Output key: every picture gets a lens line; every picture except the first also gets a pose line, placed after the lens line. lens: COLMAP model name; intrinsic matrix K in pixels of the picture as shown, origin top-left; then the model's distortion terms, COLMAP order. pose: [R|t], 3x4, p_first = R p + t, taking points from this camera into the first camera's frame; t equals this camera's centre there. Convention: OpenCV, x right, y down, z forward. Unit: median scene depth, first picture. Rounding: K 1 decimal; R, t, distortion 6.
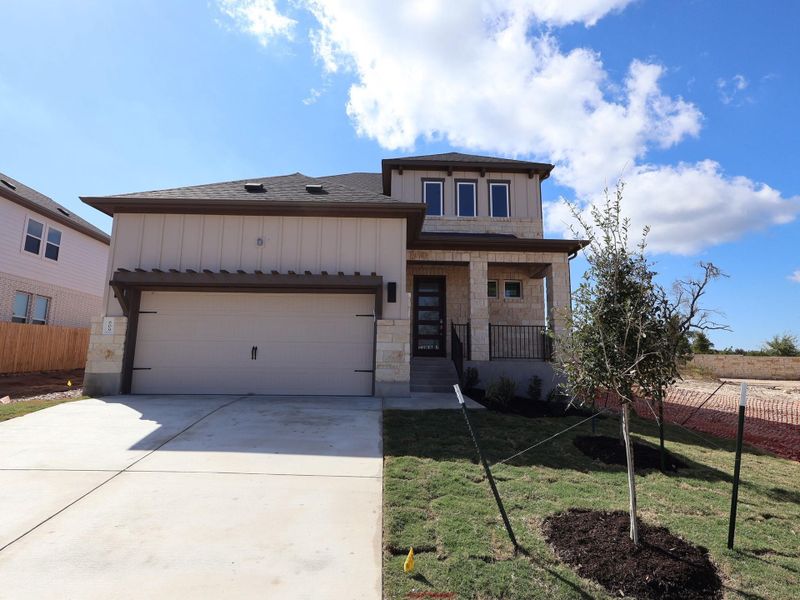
lens RADIAL K [[415.5, 0, 402.3], [0, 415.5, 300.0], [0, 0, 1]] dist [-0.004508, -0.001330]
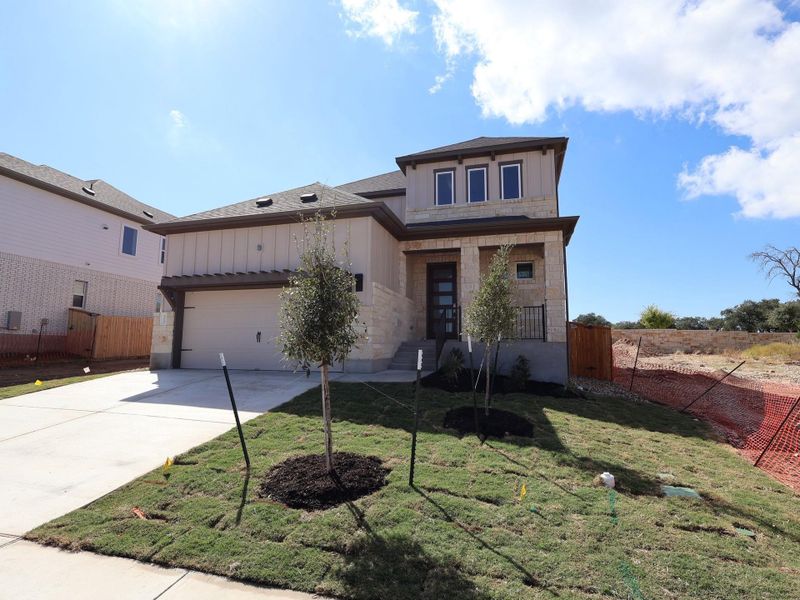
lens RADIAL K [[415.5, 0, 402.3], [0, 415.5, 300.0], [0, 0, 1]] dist [-0.004508, -0.001330]
pose [[0.952614, -0.042302, -0.301227, 0.331301], [0.051707, 0.998390, 0.023314, 0.007204], [0.299756, -0.037785, 0.953267, -0.045049]]
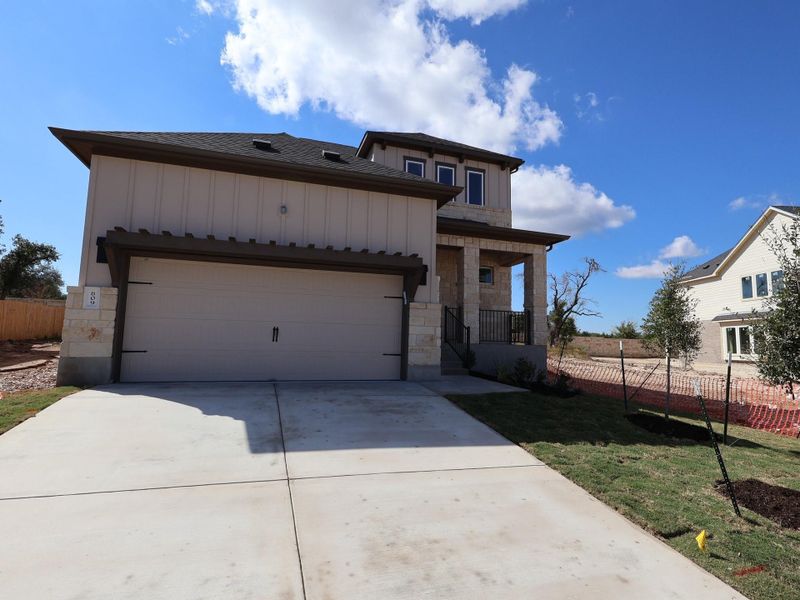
lens RADIAL K [[415.5, 0, 402.3], [0, 415.5, 300.0], [0, 0, 1]] dist [-0.004508, -0.001330]
pose [[0.959730, 0.039198, 0.278175, -0.261885], [-0.054826, 0.997311, 0.048622, -0.003790], [-0.275521, -0.061916, 0.959299, 0.052126]]
